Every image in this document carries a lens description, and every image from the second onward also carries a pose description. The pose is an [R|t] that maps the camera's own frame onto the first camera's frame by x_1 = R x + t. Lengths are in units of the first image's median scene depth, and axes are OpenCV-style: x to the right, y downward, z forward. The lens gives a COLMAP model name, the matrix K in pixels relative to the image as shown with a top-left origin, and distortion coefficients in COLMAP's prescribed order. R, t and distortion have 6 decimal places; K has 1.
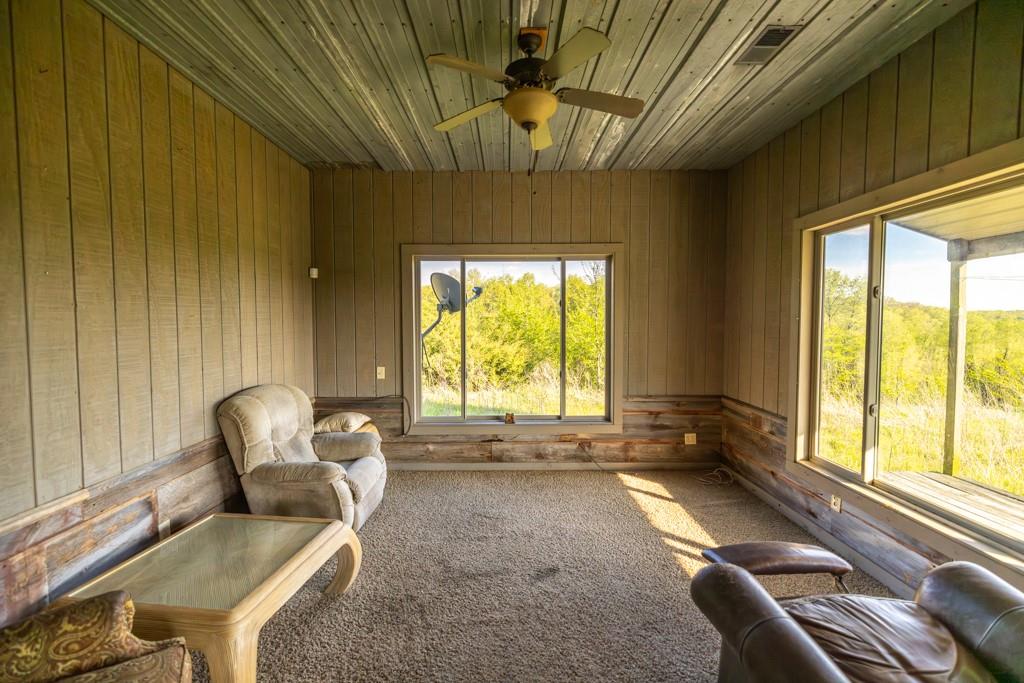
lens RADIAL K [[432.6, 0, 506.8], [0, 432.6, 339.3], [0, 0, 1]] dist [-0.006270, -0.000011]
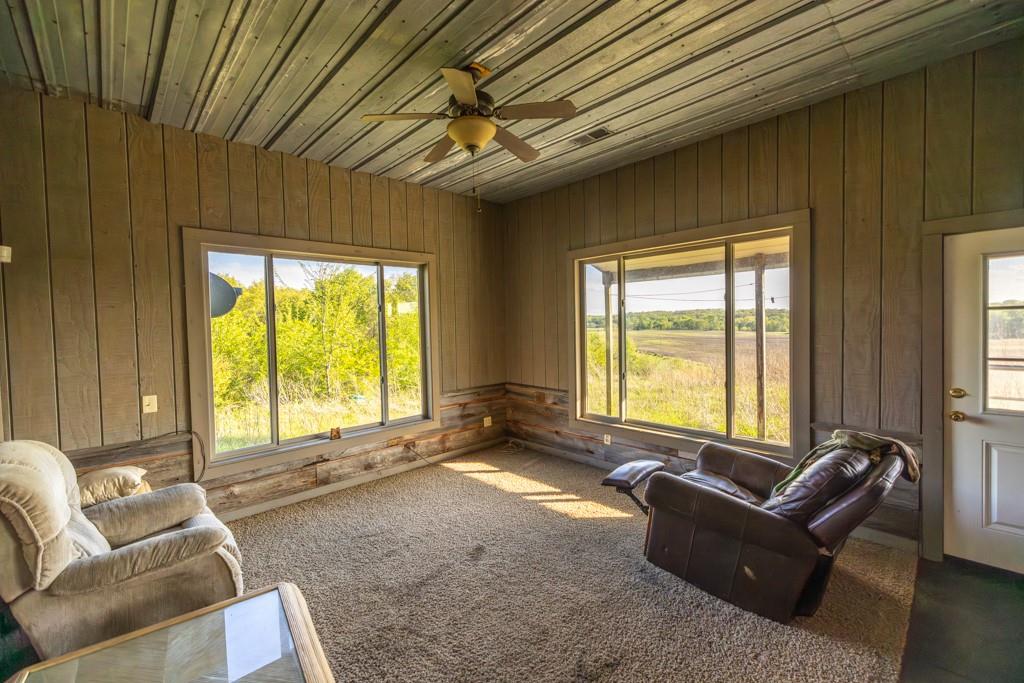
lens RADIAL K [[432.6, 0, 517.3], [0, 432.6, 336.6], [0, 0, 1]] dist [-0.006270, -0.000011]
pose [[0.711461, -0.036160, 0.701795, -0.364504], [0.050922, 0.998703, -0.000165, -0.001941], [-0.700879, 0.035855, 0.712379, 0.077274]]
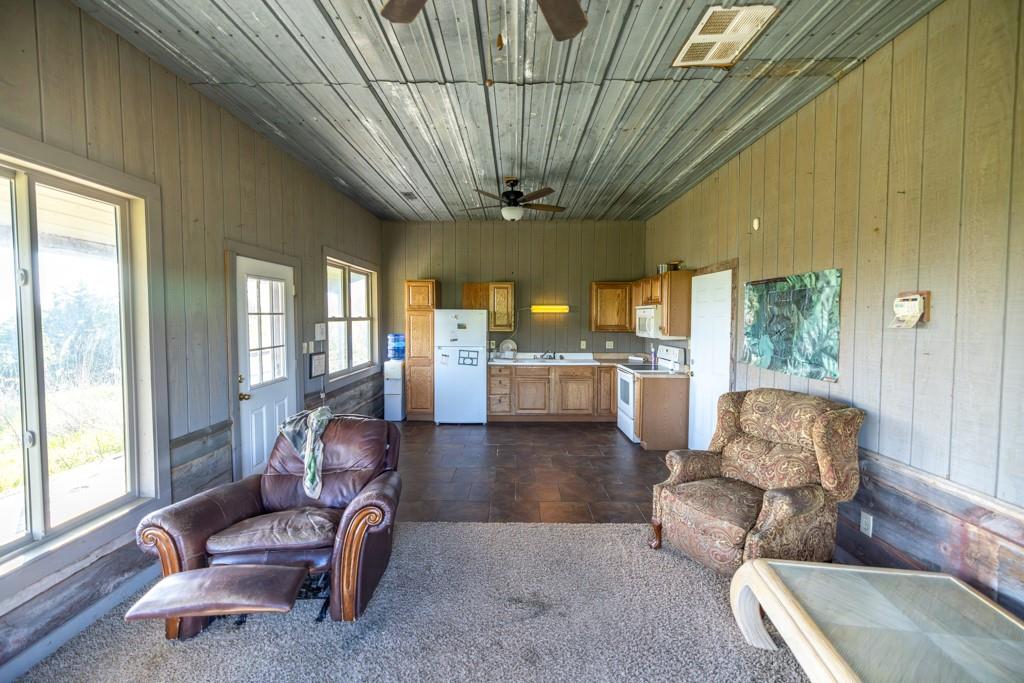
lens RADIAL K [[432.6, 0, 503.6], [0, 432.6, 338.0], [0, 0, 1]] dist [-0.006270, -0.000011]
pose [[-0.999920, 0.004819, 0.011737, 0.021081], [0.005915, 0.995439, 0.095221, -0.037658], [-0.011225, 0.095283, -0.995387, 0.859716]]
